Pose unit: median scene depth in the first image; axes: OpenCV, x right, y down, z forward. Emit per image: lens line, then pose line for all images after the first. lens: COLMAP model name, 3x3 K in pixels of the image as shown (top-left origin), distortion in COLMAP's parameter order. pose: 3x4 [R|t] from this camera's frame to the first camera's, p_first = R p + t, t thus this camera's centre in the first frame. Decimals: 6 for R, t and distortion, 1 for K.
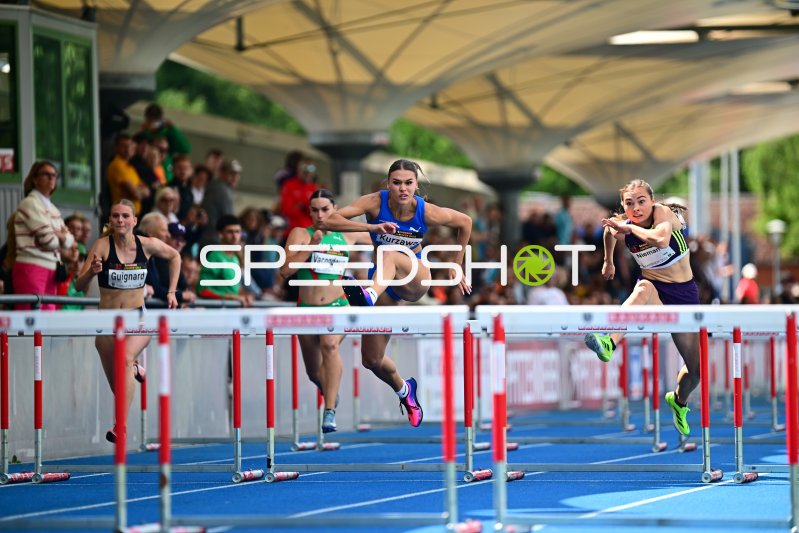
lens RADIAL K [[2110.6, 0, 399.5], [0, 2110.6, 266.5], [0, 0, 1]] dist [0.321271, 0.291600]
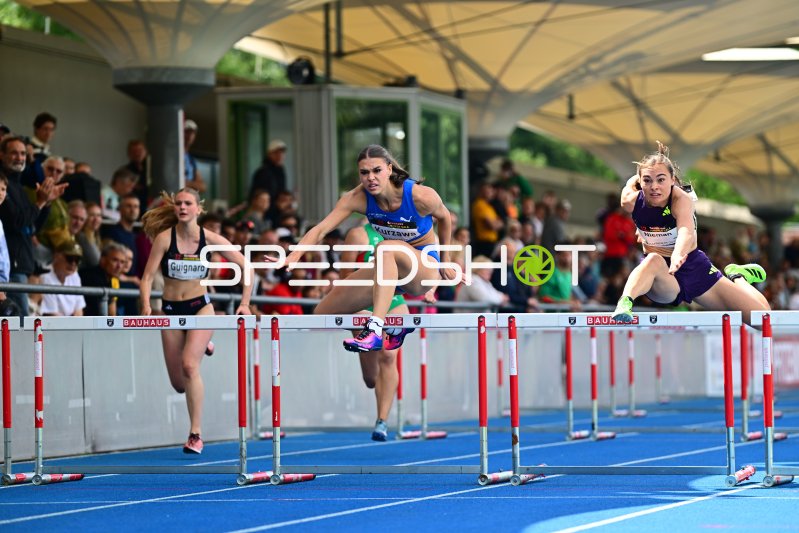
lens RADIAL K [[2273.2, 0, 399.5], [0, 2273.2, 266.5], [0, 0, 1]] dist [0.406910, 1.046758]
pose [[0.999982, -0.003254, -0.005013, -0.176677], [0.003284, 0.999977, 0.006003, -0.017498], [0.004993, -0.006020, 0.999969, -0.446575]]
